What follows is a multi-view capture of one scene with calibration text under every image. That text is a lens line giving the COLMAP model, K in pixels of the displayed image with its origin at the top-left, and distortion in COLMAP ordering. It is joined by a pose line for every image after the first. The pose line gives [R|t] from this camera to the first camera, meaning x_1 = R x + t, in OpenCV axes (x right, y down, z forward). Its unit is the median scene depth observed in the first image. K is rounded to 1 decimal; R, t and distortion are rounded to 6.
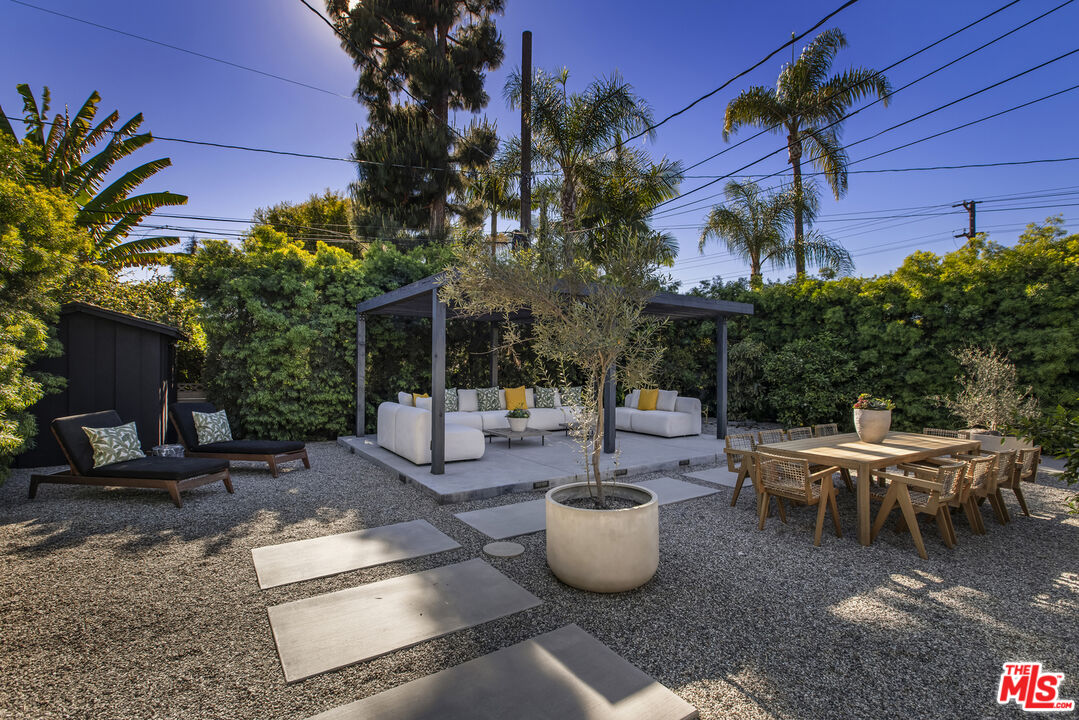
lens RADIAL K [[490.8, 0, 539.6], [0, 490.8, 358.7], [0, 0, 1]] dist [0.011341, -0.000896]
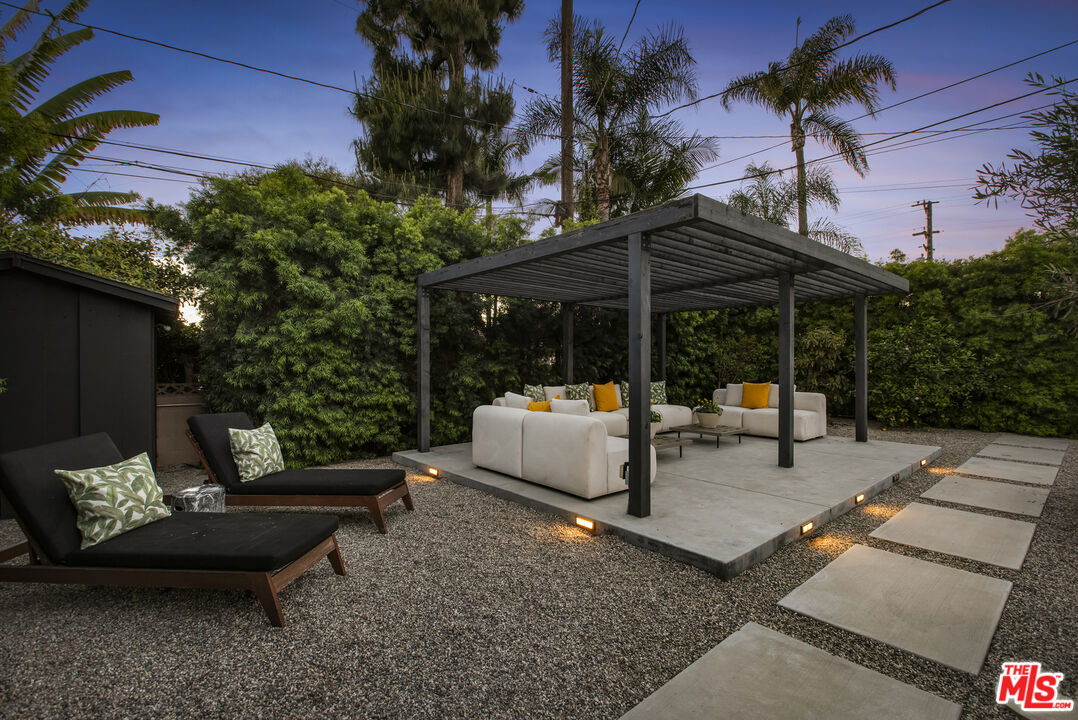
lens RADIAL K [[490.3, 0, 555.3], [0, 490.3, 356.8], [0, 0, 1]] dist [0.011341, -0.000896]
pose [[0.992607, -0.006573, 0.121193, -0.251478], [0.005775, 0.999959, 0.006934, 0.010044], [-0.121234, -0.006183, 0.992605, 0.227498]]
